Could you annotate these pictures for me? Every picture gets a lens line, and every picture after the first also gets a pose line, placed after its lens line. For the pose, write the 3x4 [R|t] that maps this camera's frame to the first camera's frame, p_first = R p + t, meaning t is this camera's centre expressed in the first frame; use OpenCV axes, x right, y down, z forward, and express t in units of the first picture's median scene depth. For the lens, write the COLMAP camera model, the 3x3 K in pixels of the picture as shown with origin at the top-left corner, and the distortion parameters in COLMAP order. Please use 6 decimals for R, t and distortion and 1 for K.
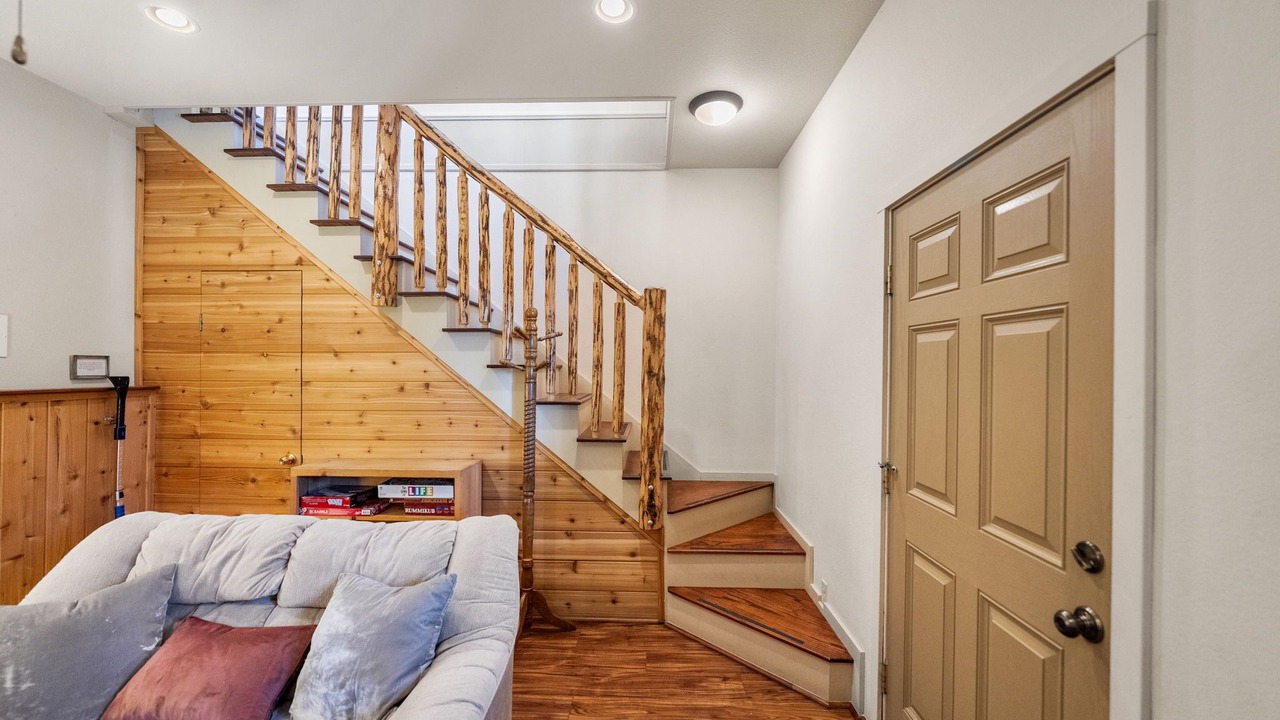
lens RADIAL K [[511.7, 0, 637.7], [0, 511.7, 362.8], [0, 0, 1]] dist [0.001700, 0.000056]
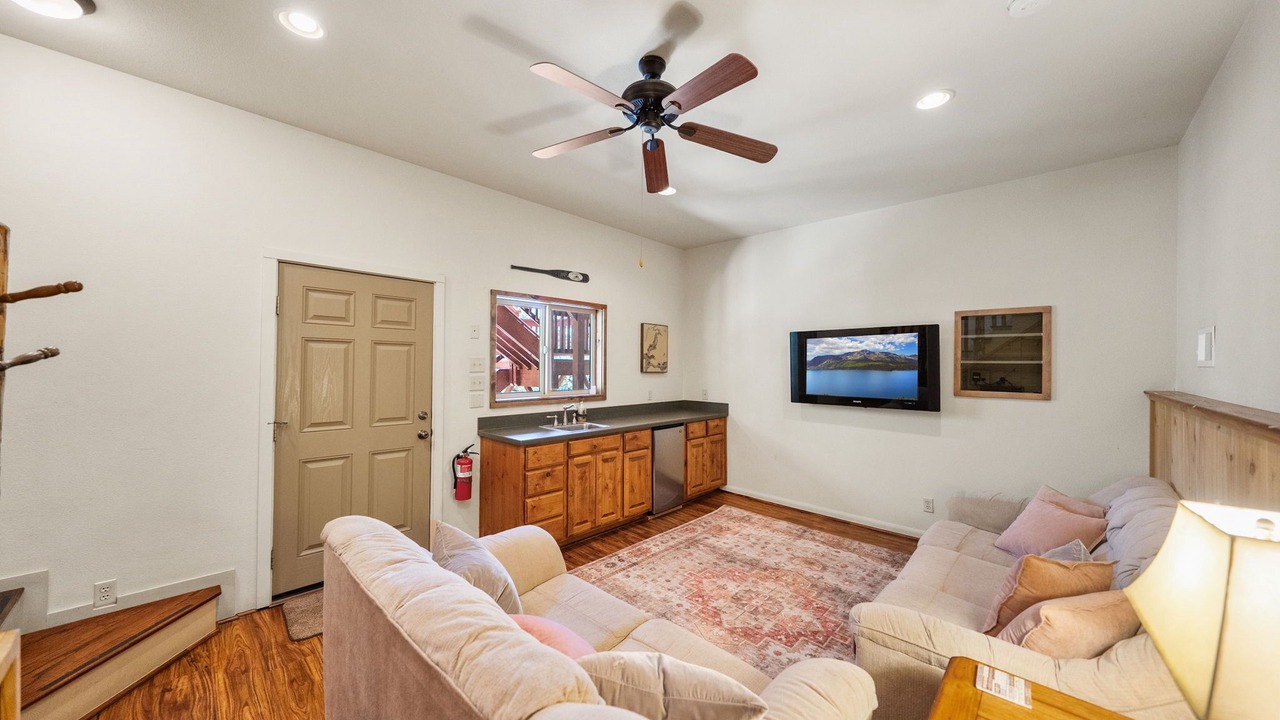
lens RADIAL K [[443.6, 0, 638.8], [0, 443.6, 361.8], [0, 0, 1]] dist [0.000433, 0.000005]
pose [[-0.748441, -0.007579, 0.663158, -1.048286], [-0.015994, 0.999850, -0.006624, 0.000801], [-0.663008, -0.015564, -0.748450, 1.070819]]
